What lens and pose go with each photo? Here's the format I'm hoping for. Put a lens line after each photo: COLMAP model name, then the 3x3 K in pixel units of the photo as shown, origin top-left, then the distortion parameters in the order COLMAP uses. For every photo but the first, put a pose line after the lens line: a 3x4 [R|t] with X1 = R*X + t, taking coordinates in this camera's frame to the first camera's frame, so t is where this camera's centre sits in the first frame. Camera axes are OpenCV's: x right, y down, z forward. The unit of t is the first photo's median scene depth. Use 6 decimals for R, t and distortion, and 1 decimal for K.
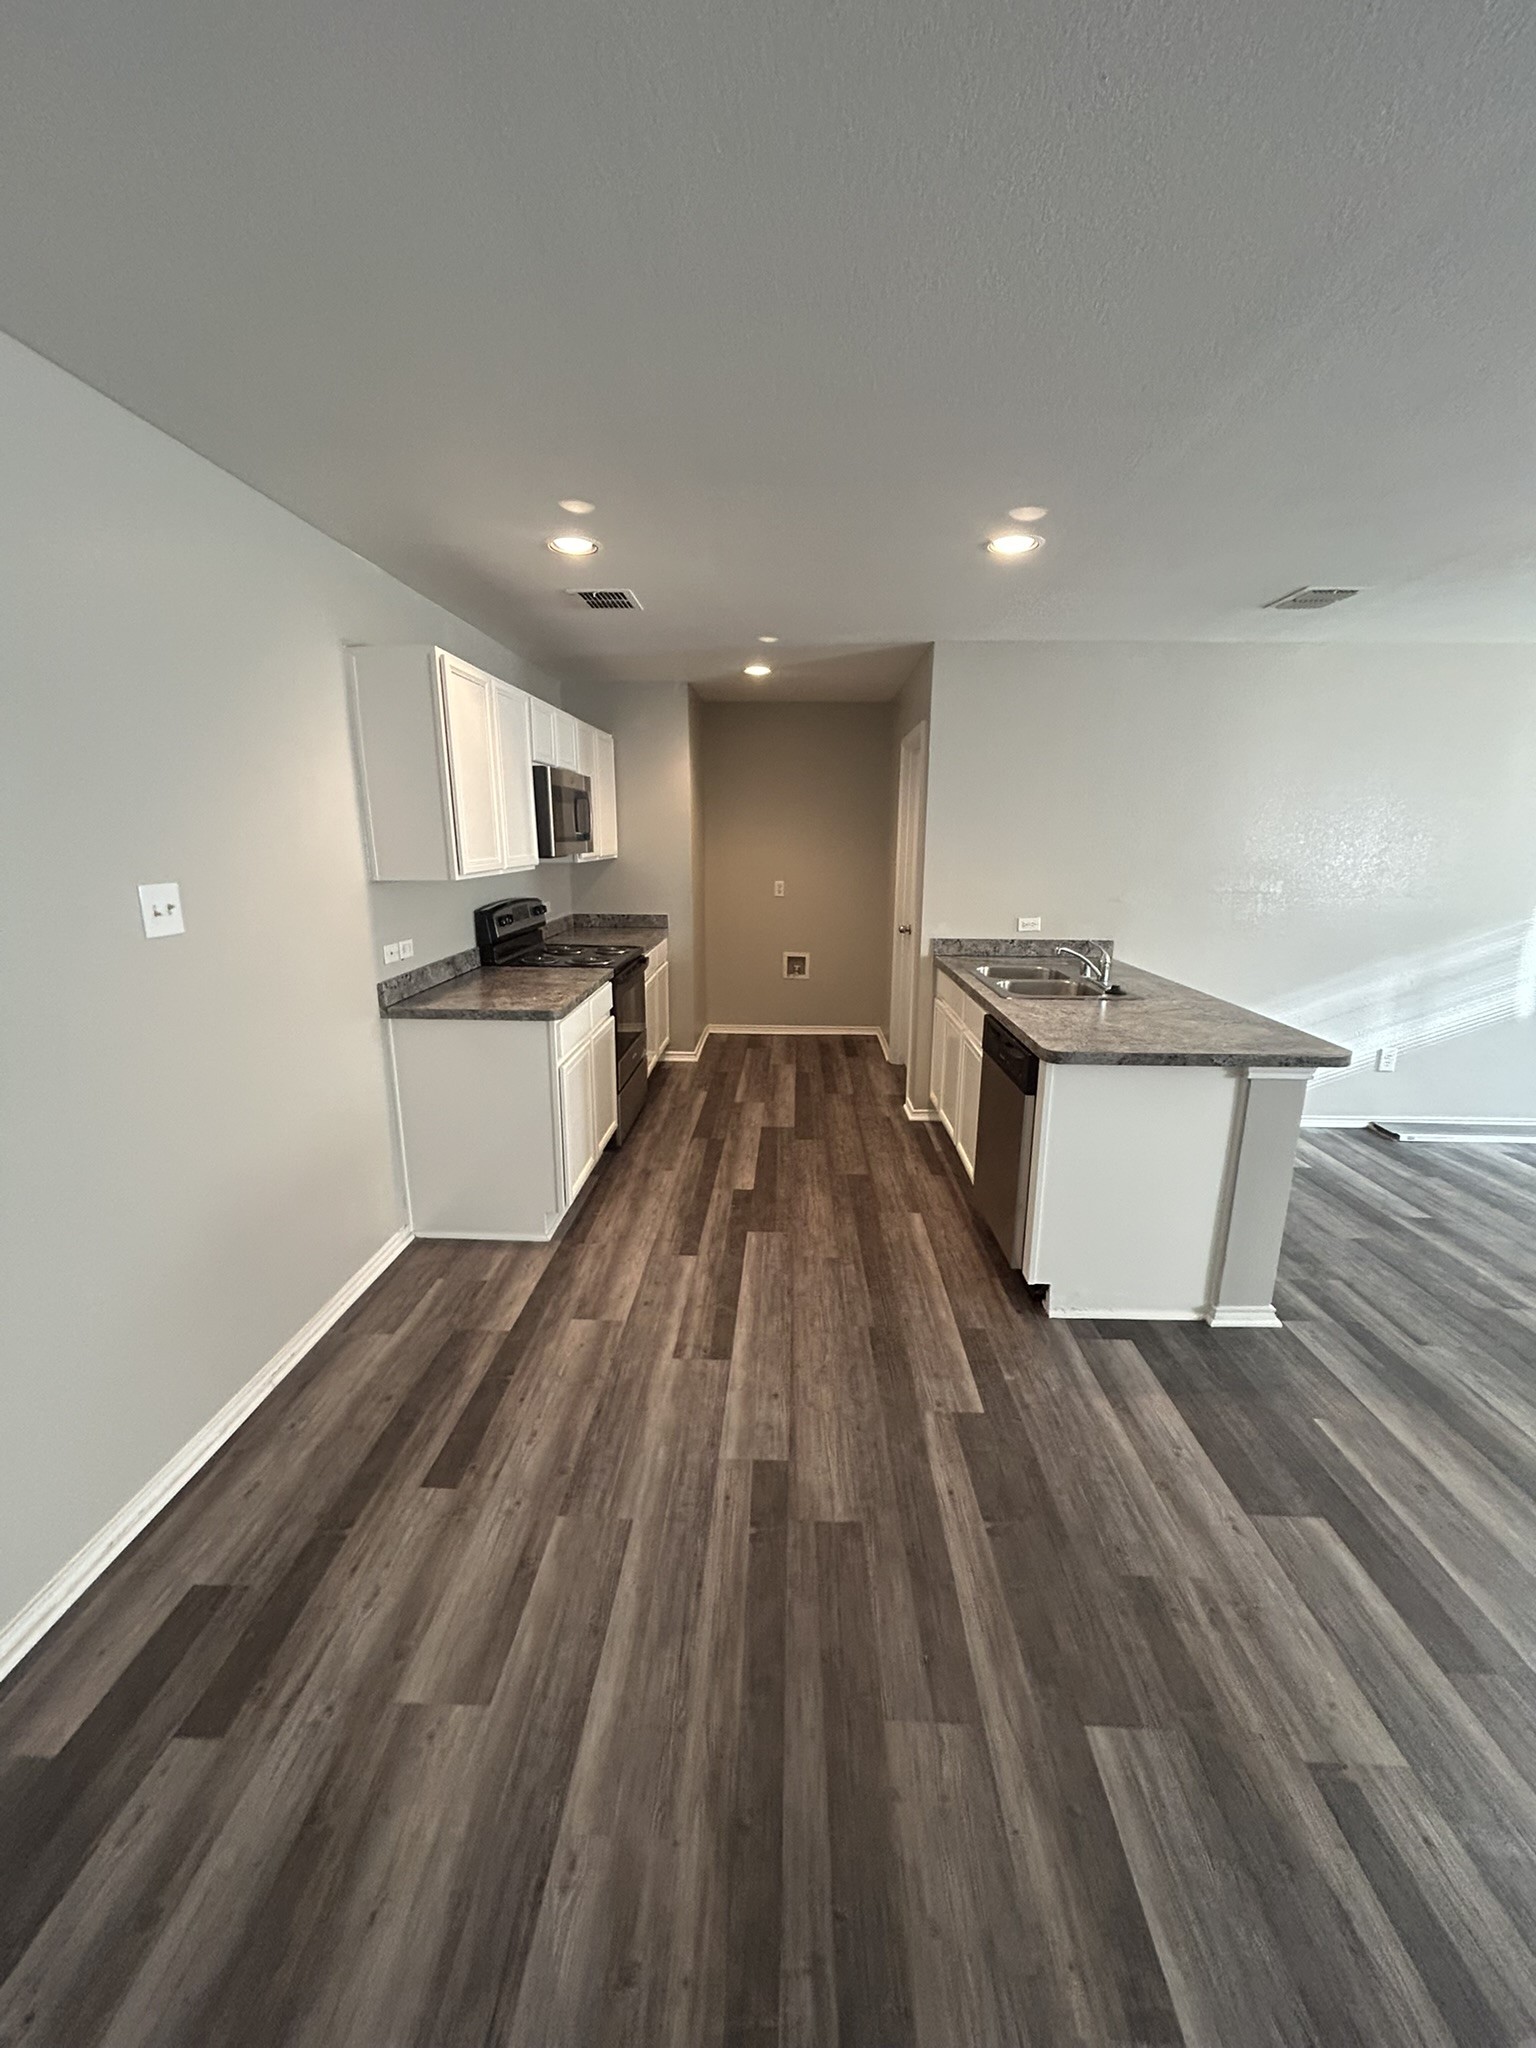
lens RADIAL K [[828.4, 0, 769.6], [0, 828.4, 1020.3], [0, 0, 1]] dist [-0.001404, -0.000021]
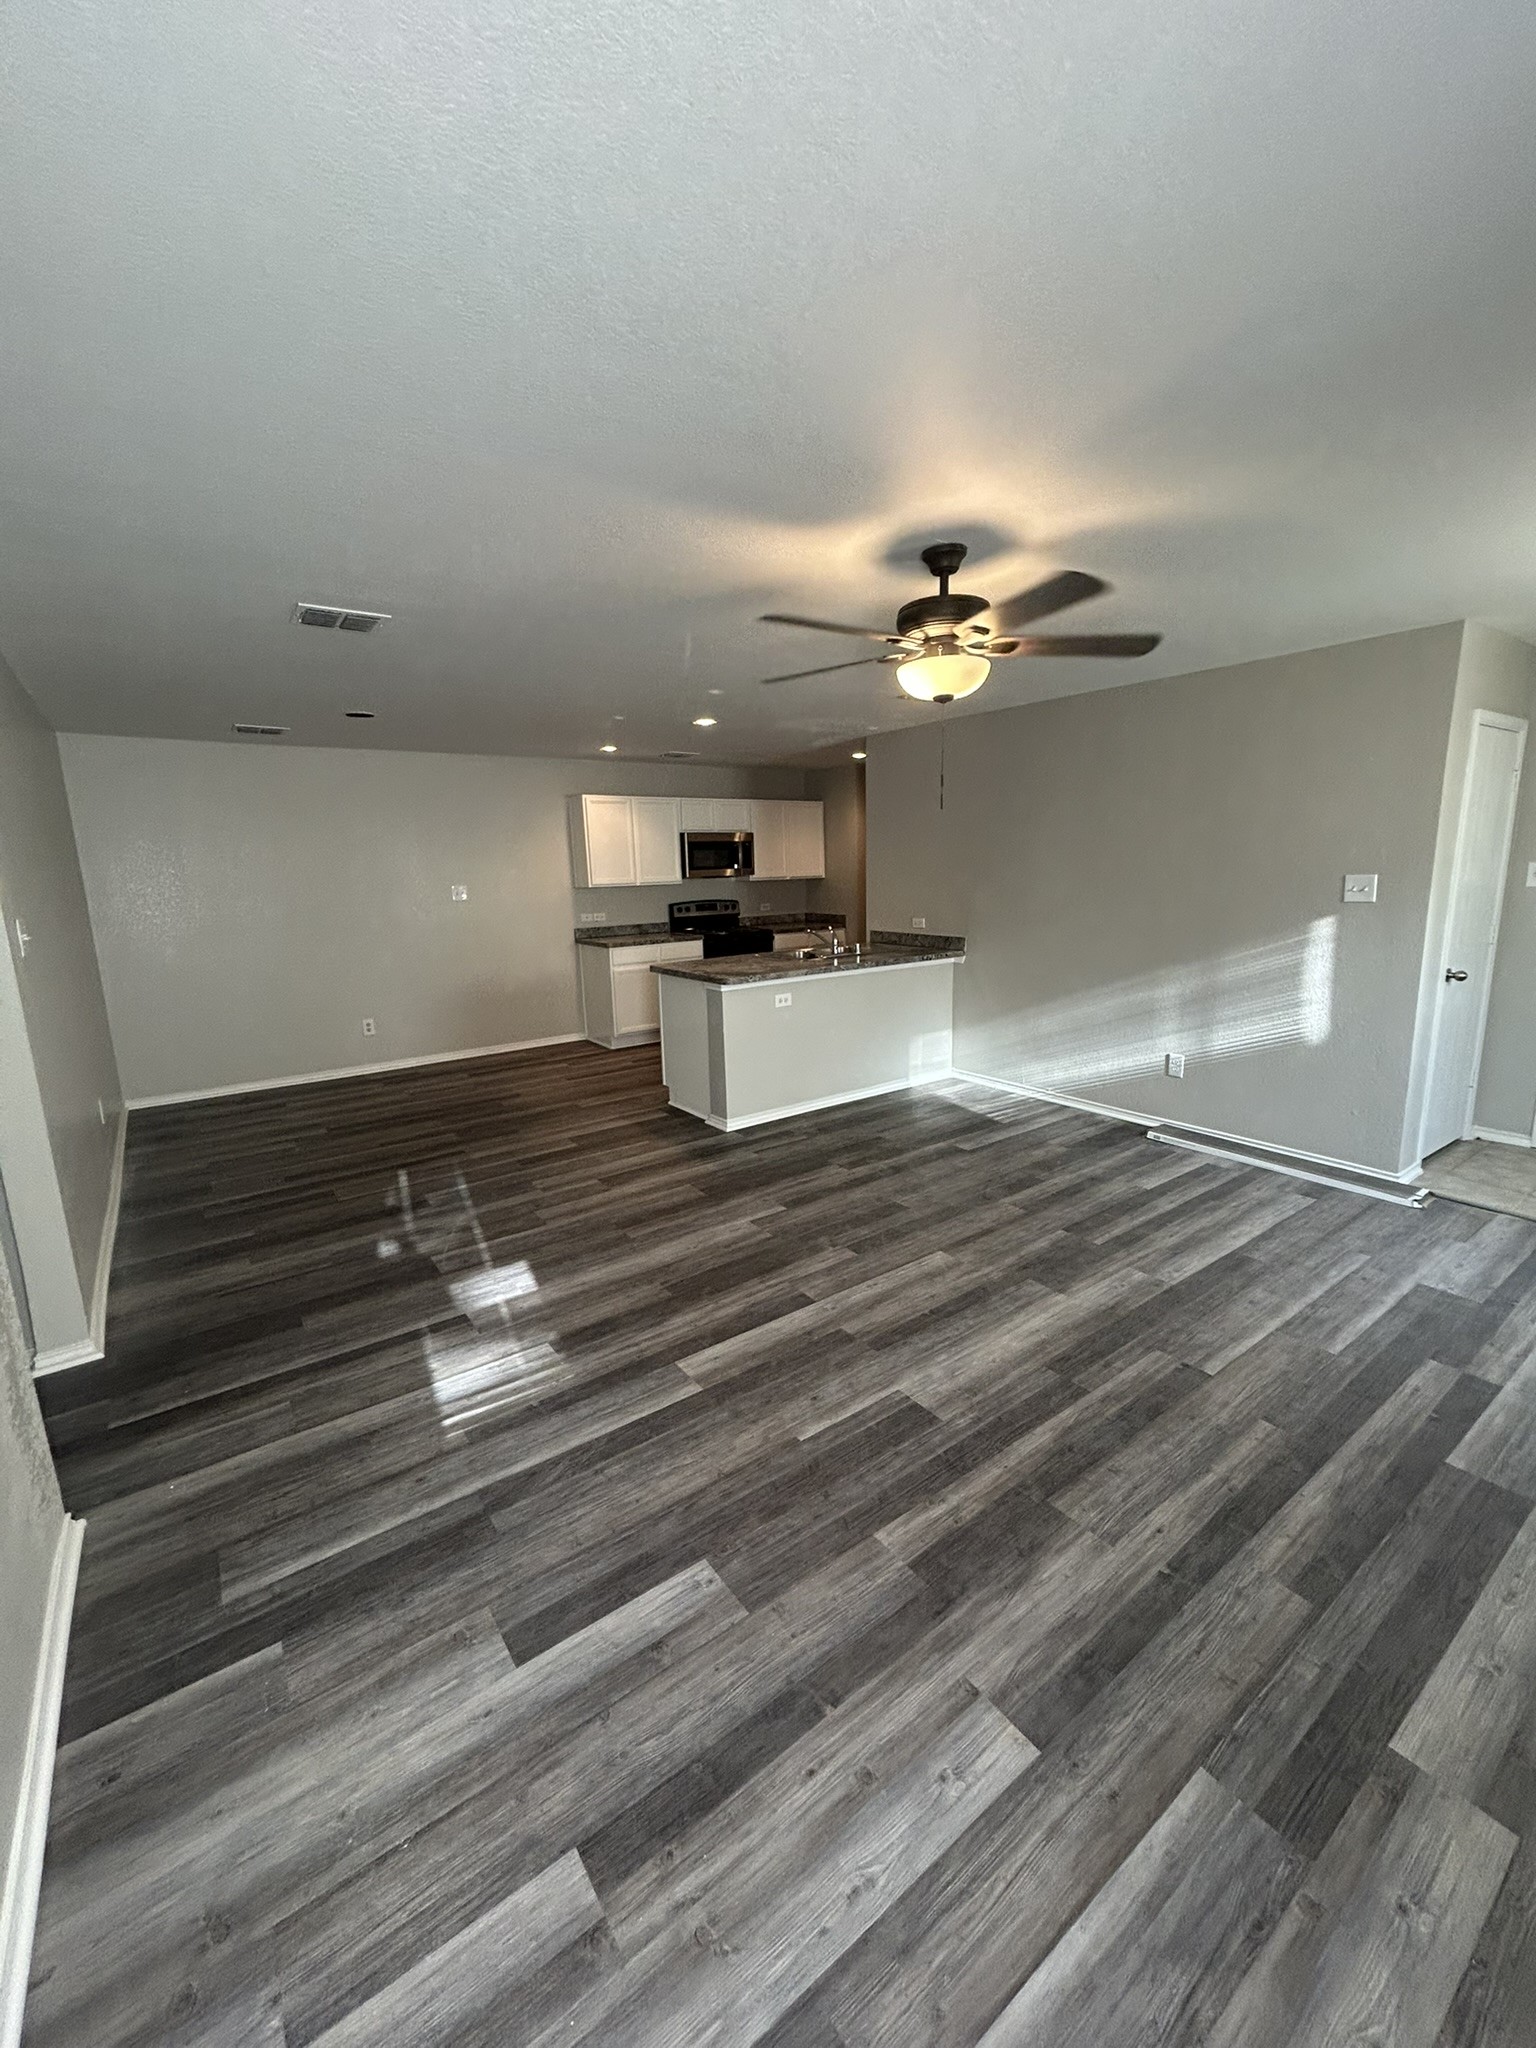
lens RADIAL K [[828.4, 0, 769.6], [0, 828.4, 1020.3], [0, 0, 1]] dist [-0.001404, -0.000021]
pose [[0.614502, 0.126733, -0.778670, 1.669283], [-0.147198, 0.988099, 0.044655, 0.027081], [0.775061, 0.087178, 0.625843, -0.069973]]
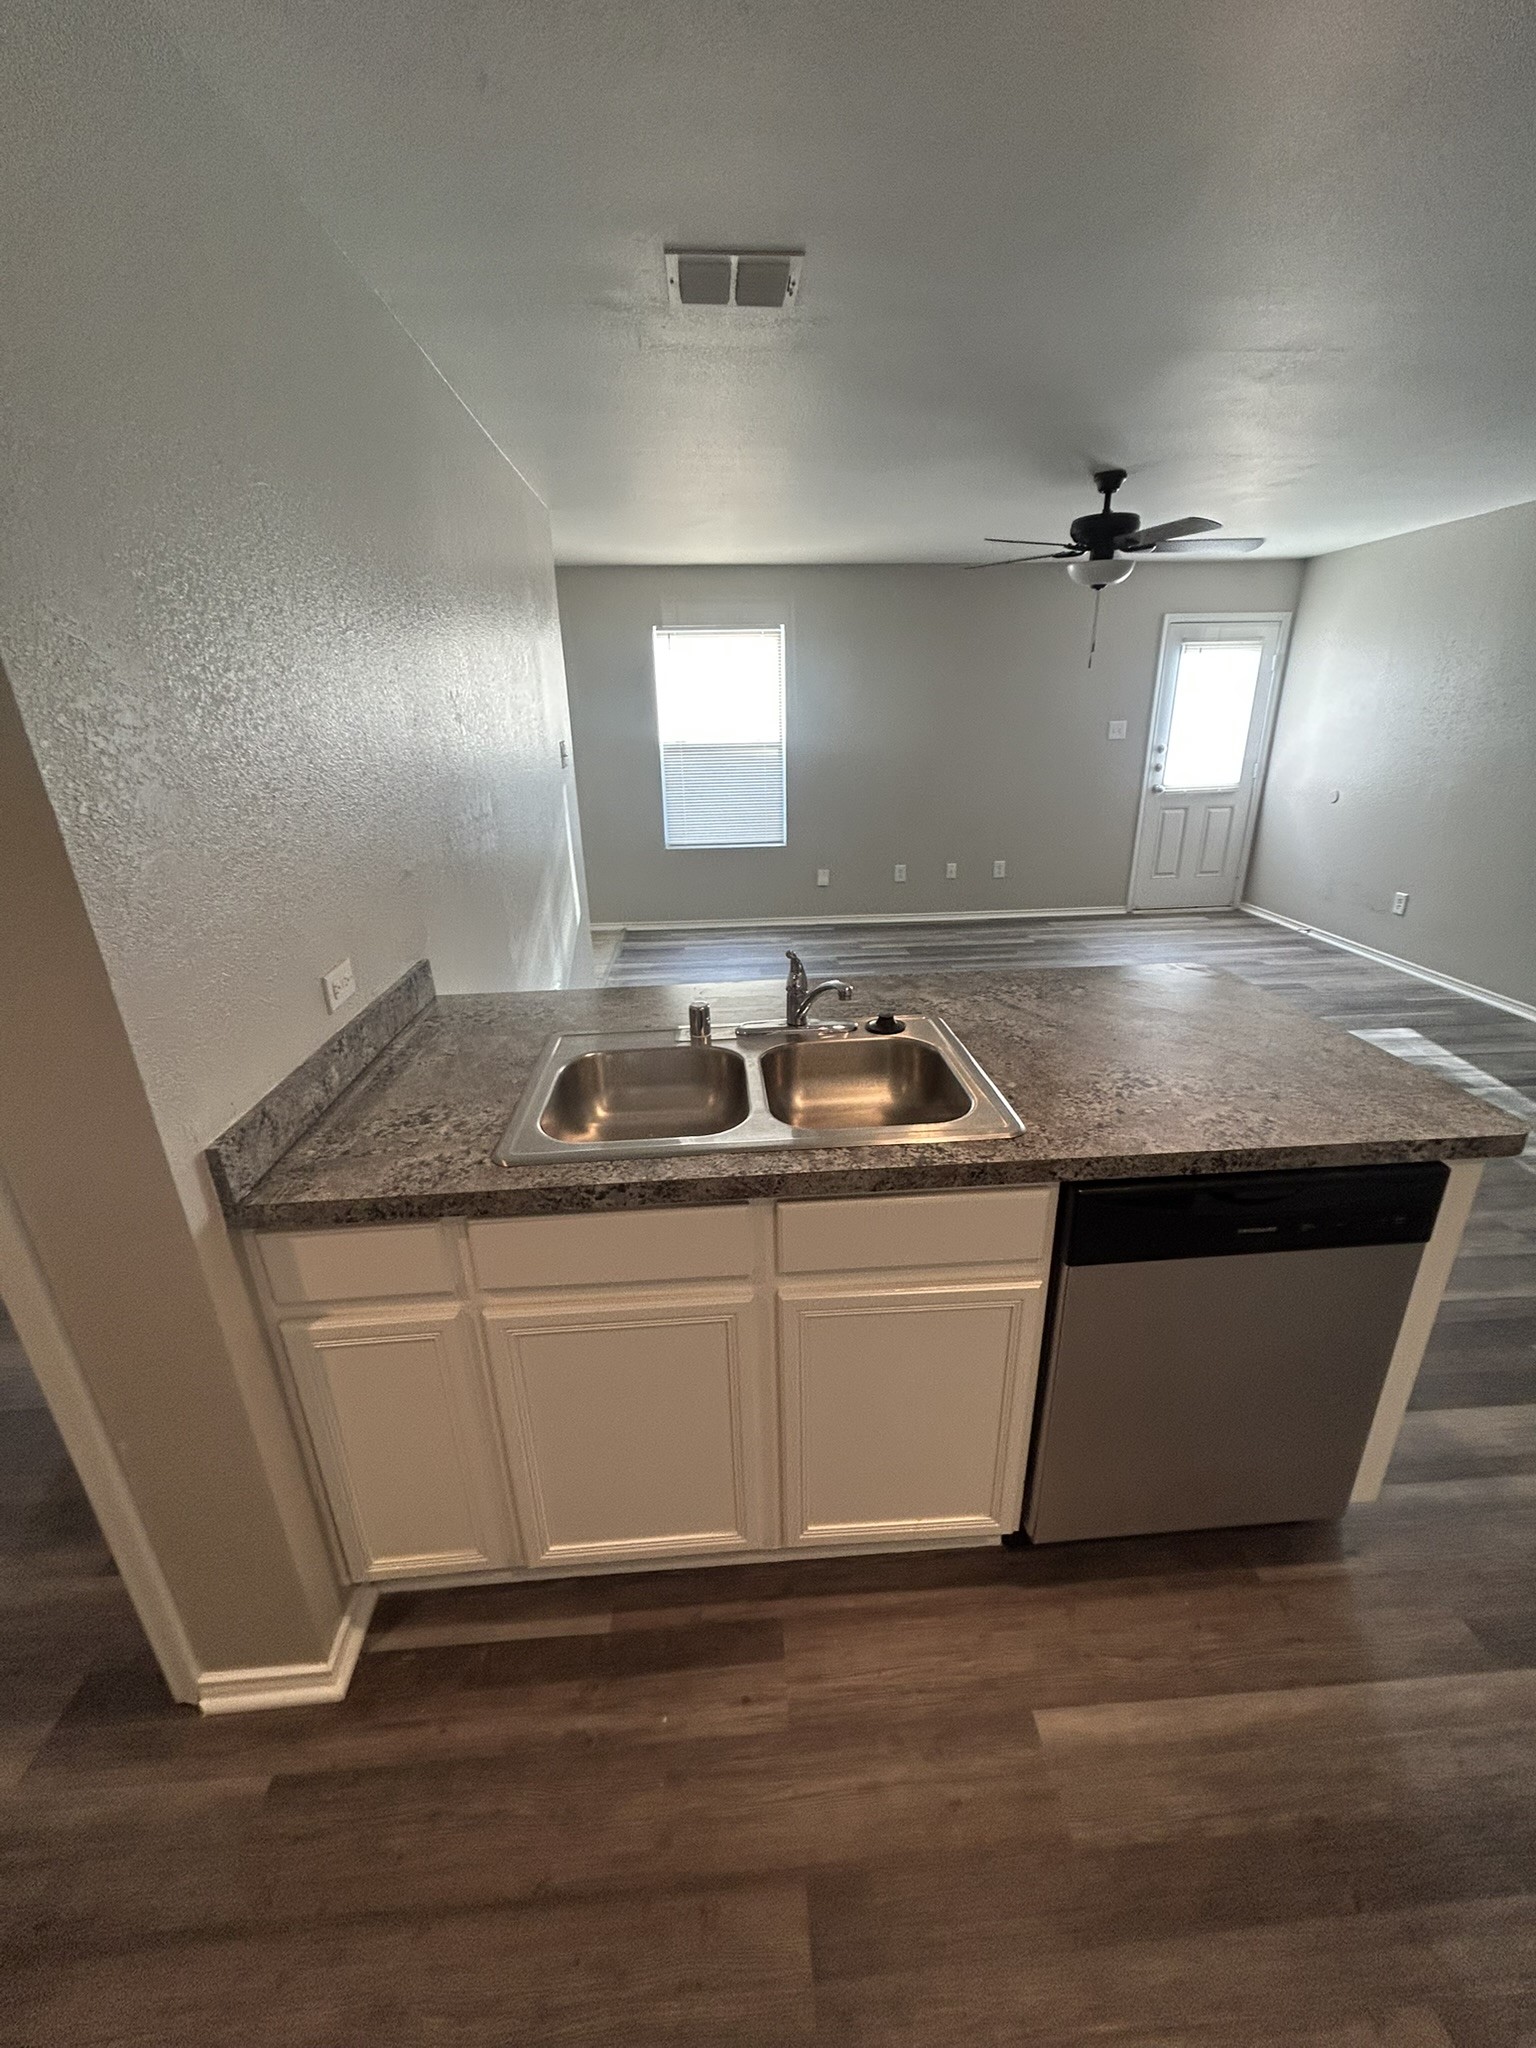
lens RADIAL K [[828.4, 0, 769.6], [0, 828.4, 1020.3], [0, 0, 1]] dist [-0.001404, -0.000021]
pose [[-0.095851, -0.355906, 0.929593, -0.057980], [0.238752, 0.898411, 0.368585, -0.249835], [-0.966339, 0.257271, -0.001140, 1.083343]]
